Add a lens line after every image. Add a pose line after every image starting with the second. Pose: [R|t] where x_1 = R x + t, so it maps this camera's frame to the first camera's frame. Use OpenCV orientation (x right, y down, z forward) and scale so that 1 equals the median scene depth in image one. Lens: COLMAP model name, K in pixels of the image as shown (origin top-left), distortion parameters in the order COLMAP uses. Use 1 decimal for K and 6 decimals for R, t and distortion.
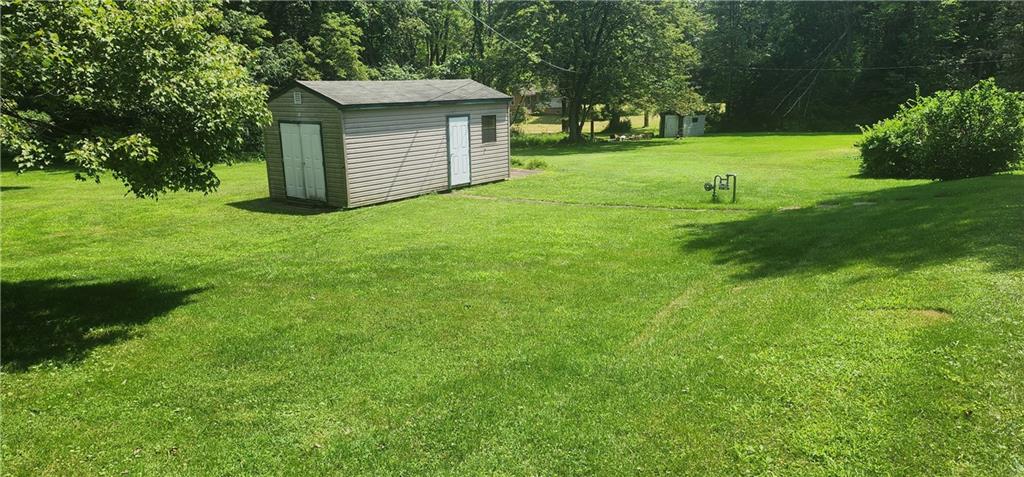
lens RADIAL K [[669.1, 0, 511.3], [0, 669.1, 240.7], [0, 0, 1]] dist [0.010144, 0.000113]
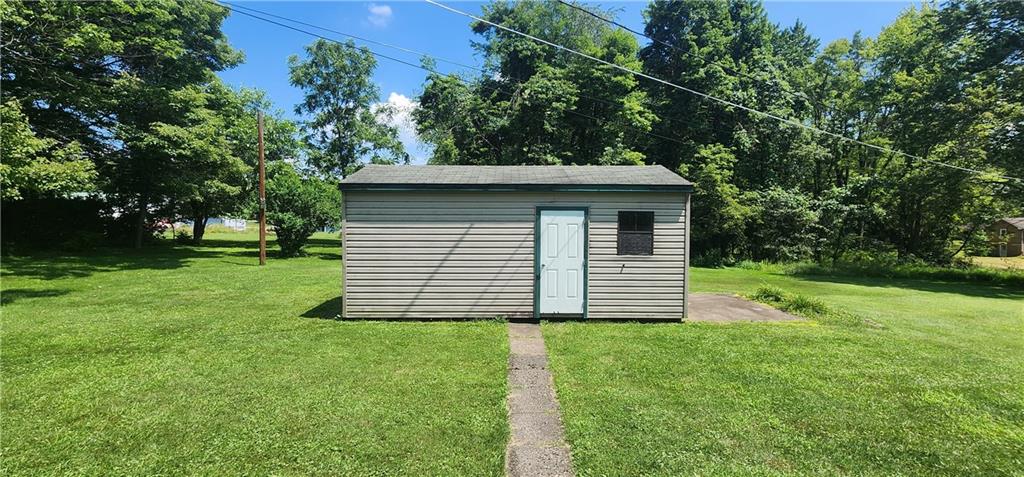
lens RADIAL K [[423.4, 0, 510.6], [0, 423.4, 230.0], [0, 0, 1]] dist [0.002131, 0.000029]
pose [[0.623317, 0.035802, -0.781149, 0.207604], [-0.192899, 0.975120, -0.109232, -0.109231], [0.757803, 0.218769, 0.614715, 0.700692]]
